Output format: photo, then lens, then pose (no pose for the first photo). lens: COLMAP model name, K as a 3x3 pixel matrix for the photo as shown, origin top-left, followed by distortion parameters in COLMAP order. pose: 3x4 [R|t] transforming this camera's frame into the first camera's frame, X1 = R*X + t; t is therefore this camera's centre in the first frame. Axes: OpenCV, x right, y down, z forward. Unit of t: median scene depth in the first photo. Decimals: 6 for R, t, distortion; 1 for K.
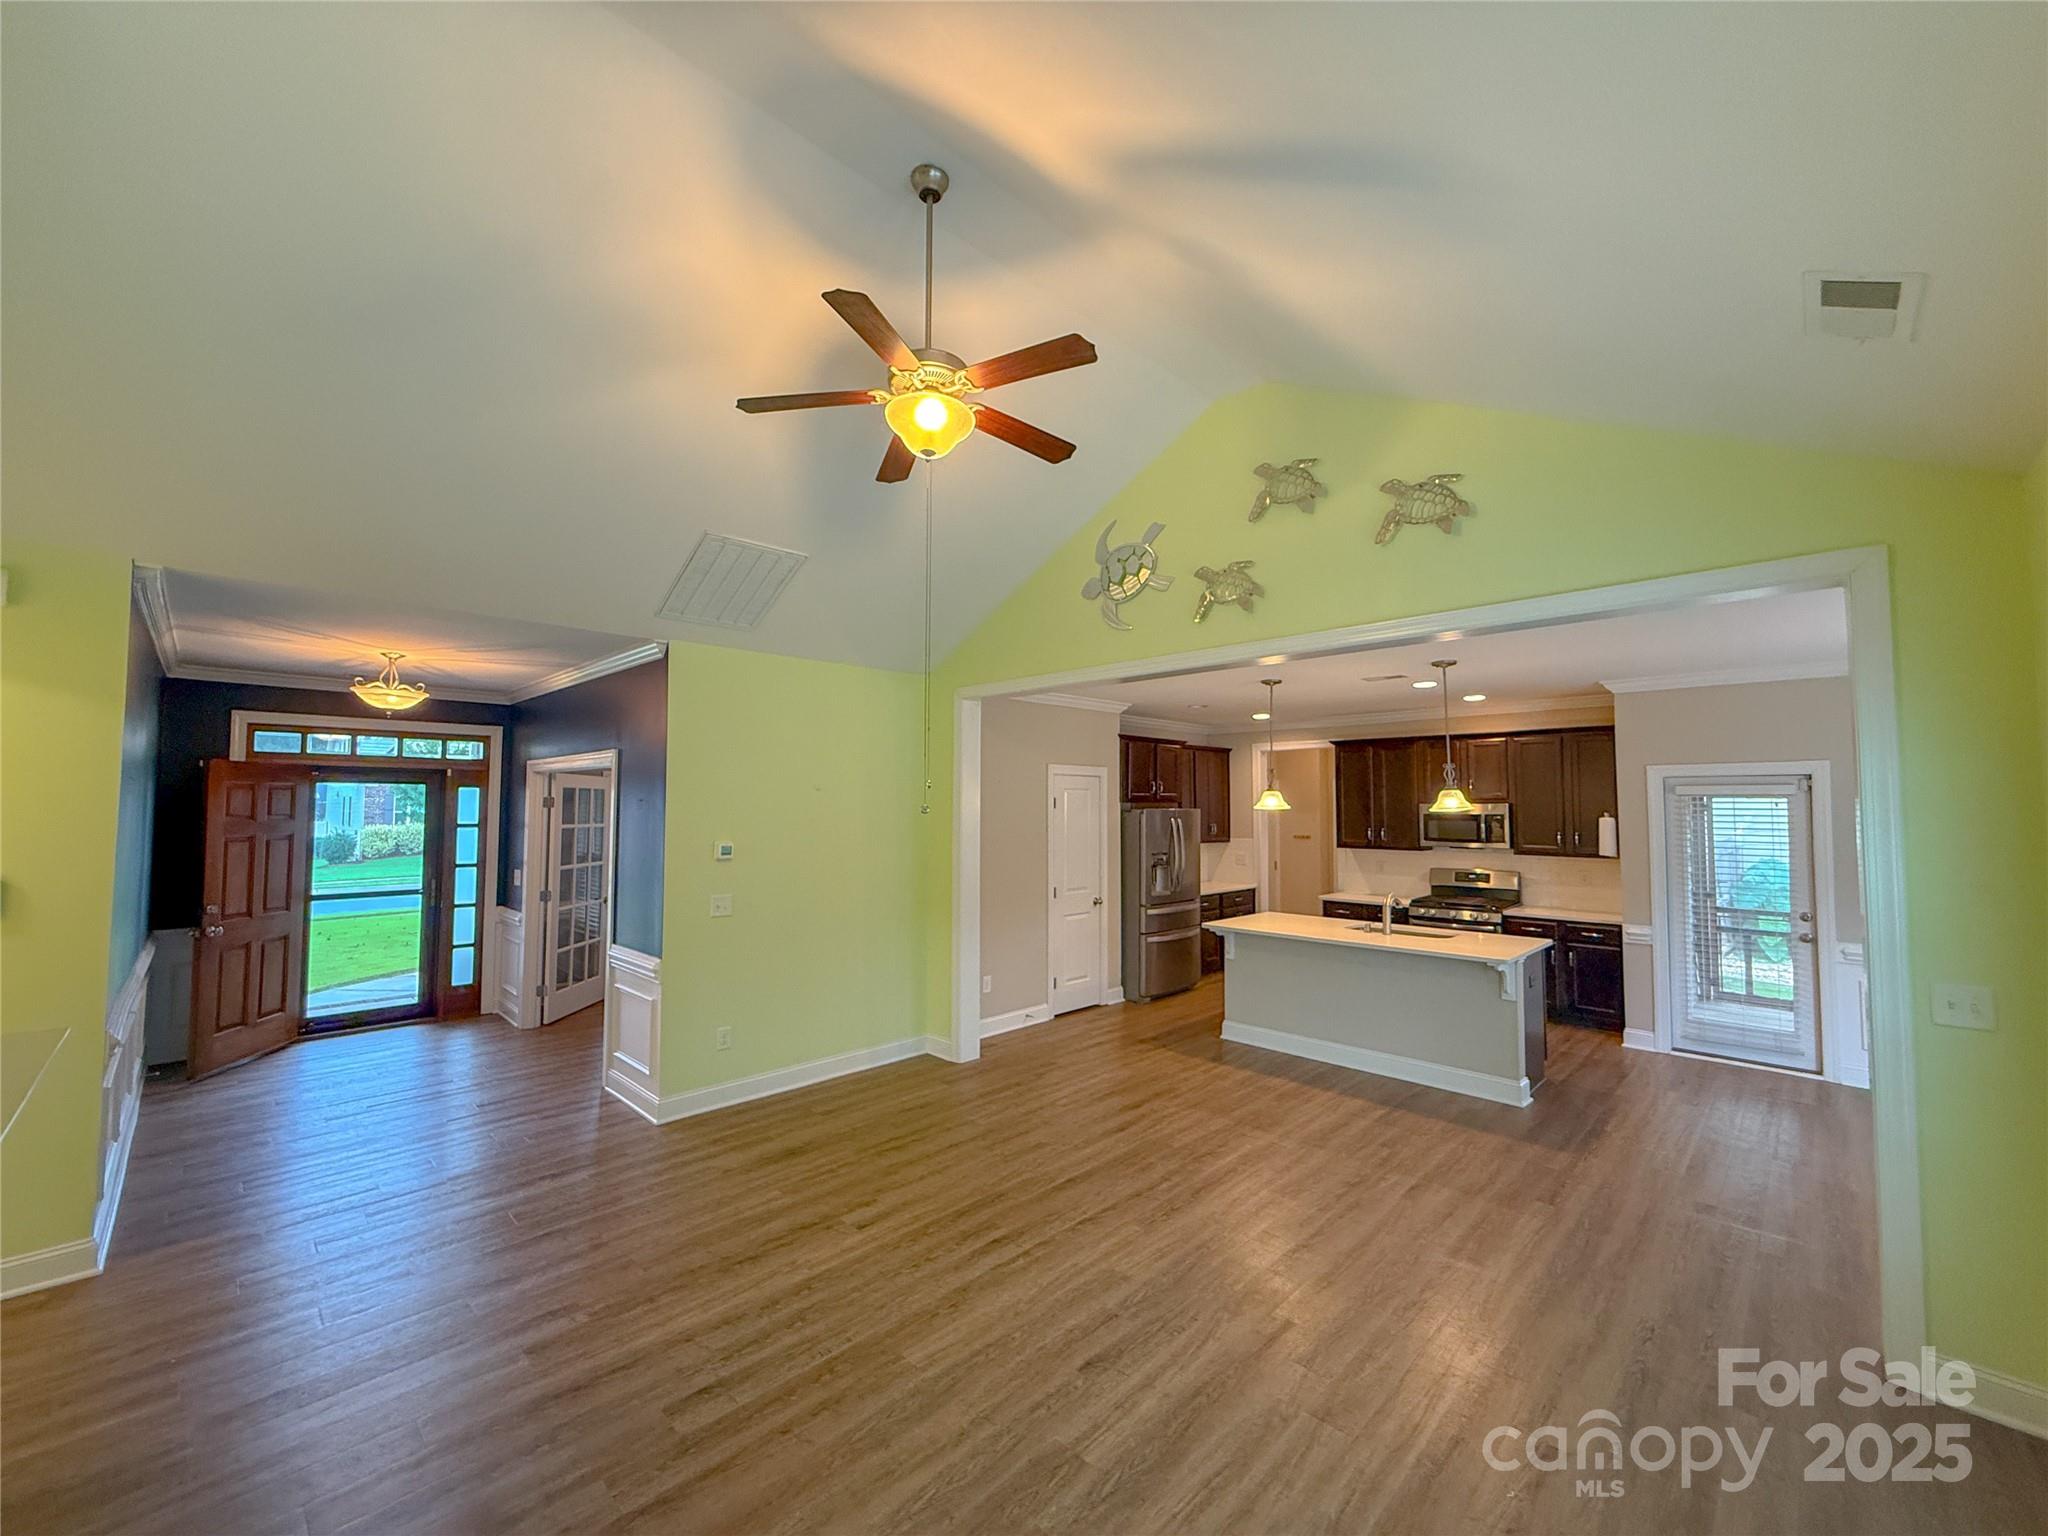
lens RADIAL K [[818.5, 0, 1015.9], [0, 818.5, 768.5], [0, 0, 1]] dist [0.002309, 0.000225]
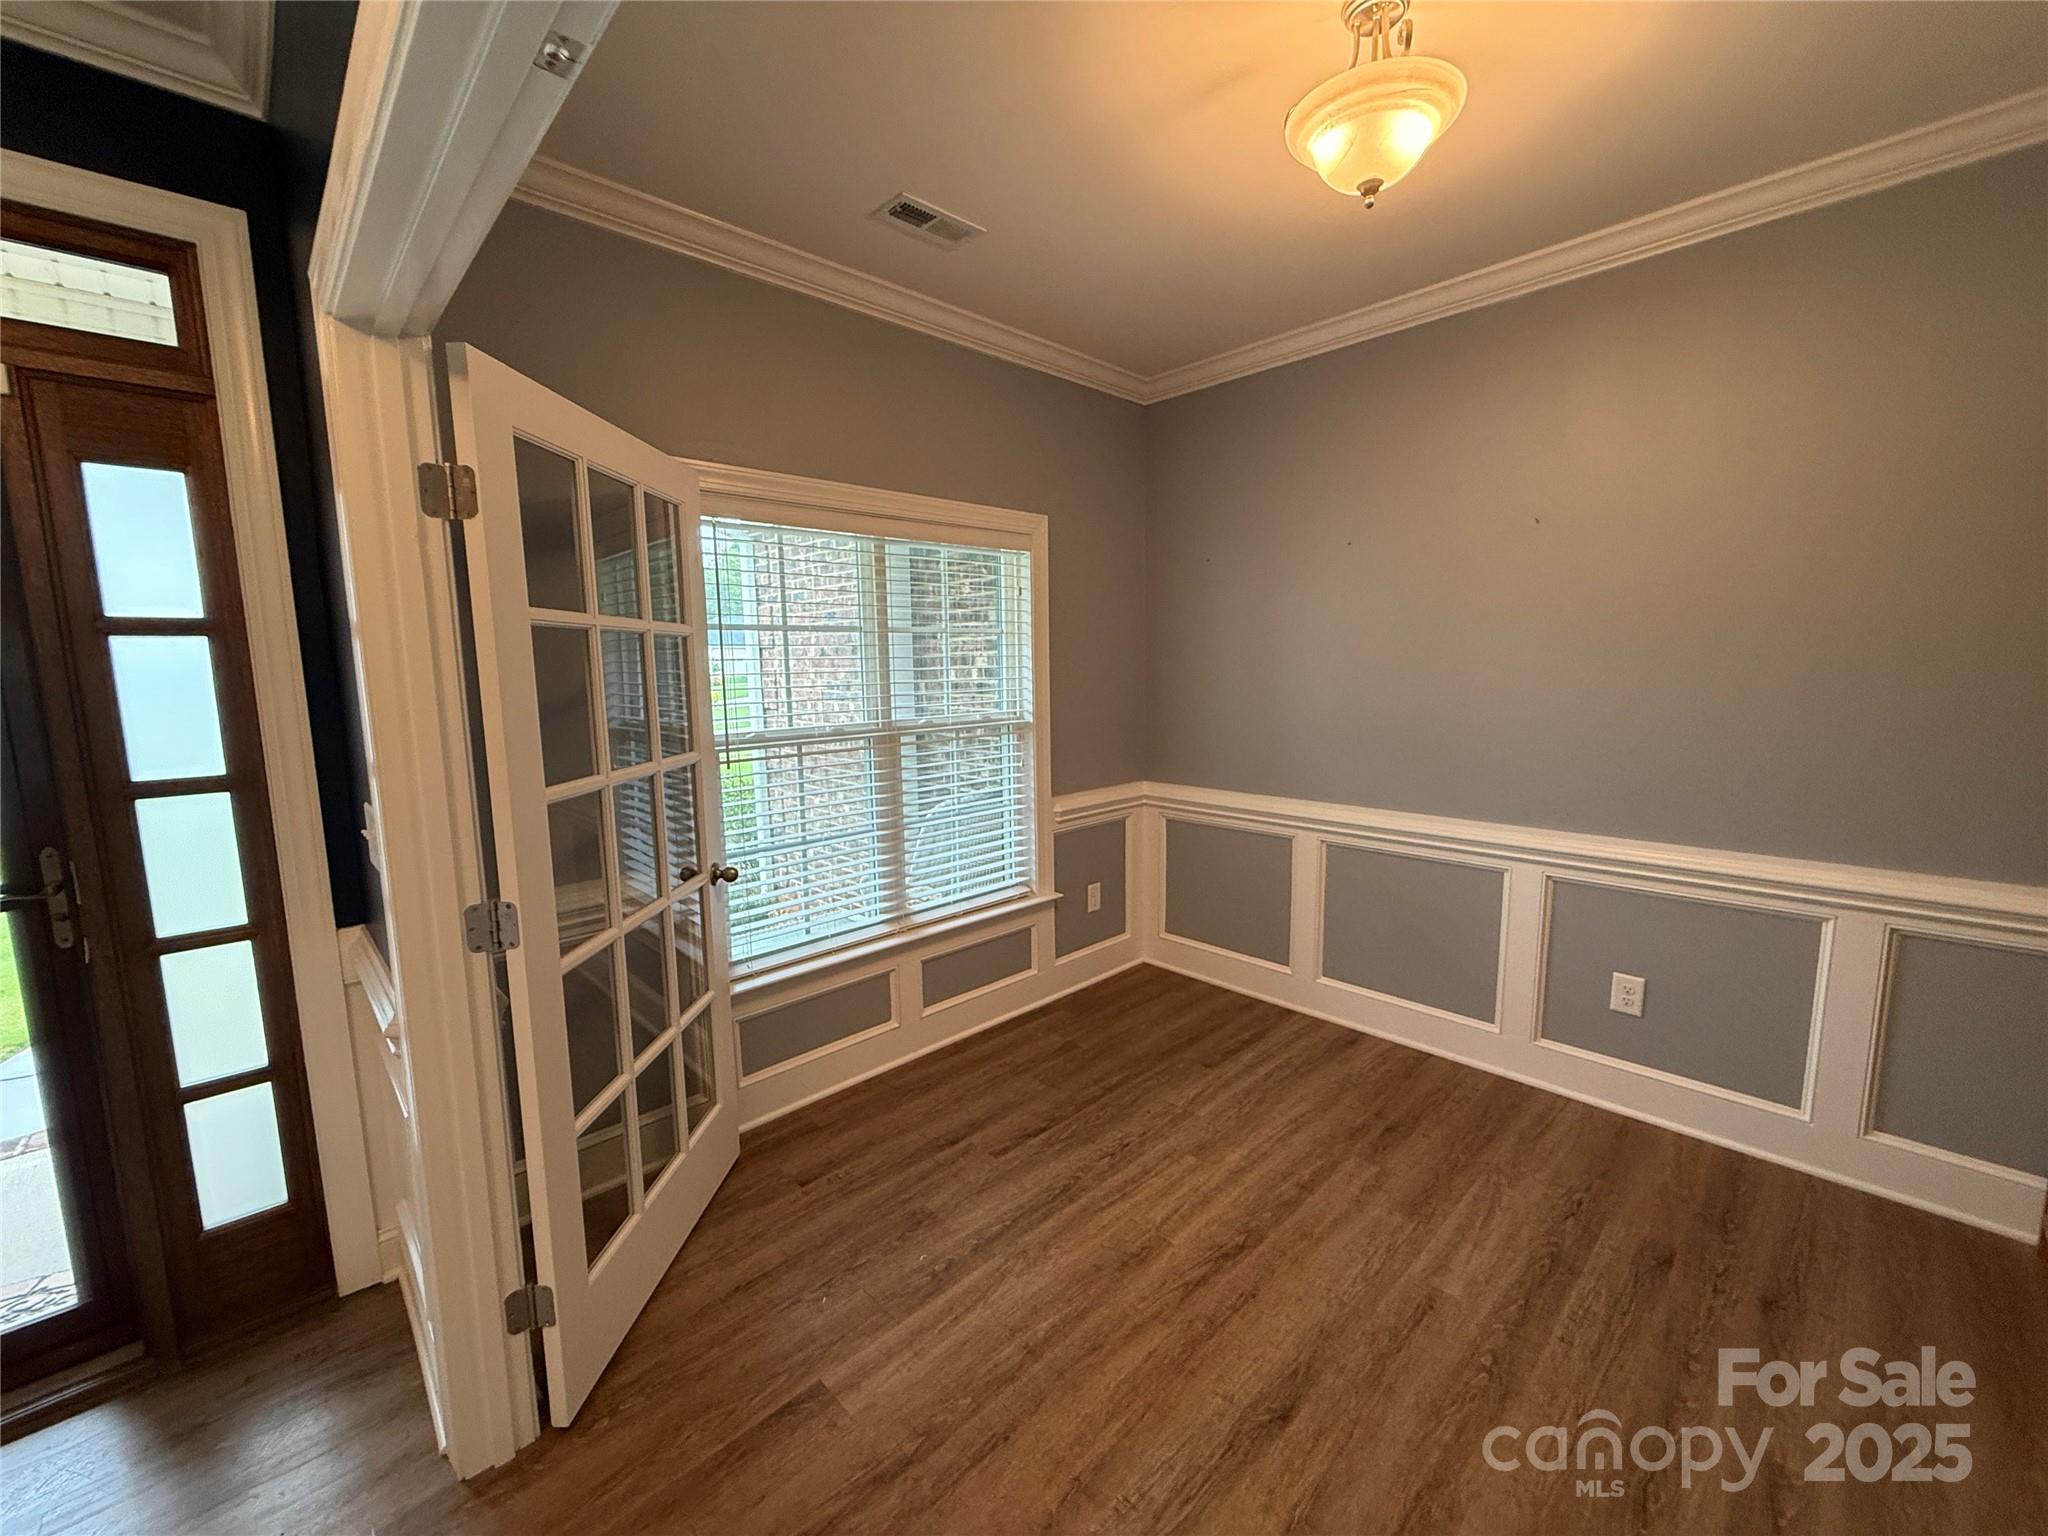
lens RADIAL K [[818.5, 0, 1015.9], [0, 818.5, 768.5], [0, 0, 1]] dist [0.002309, 0.000225]
pose [[0.999531, -0.015758, -0.026252, -0.416785], [0.020174, 0.983909, 0.177530, 0.075181], [0.023032, -0.177976, 0.983765, 0.776820]]
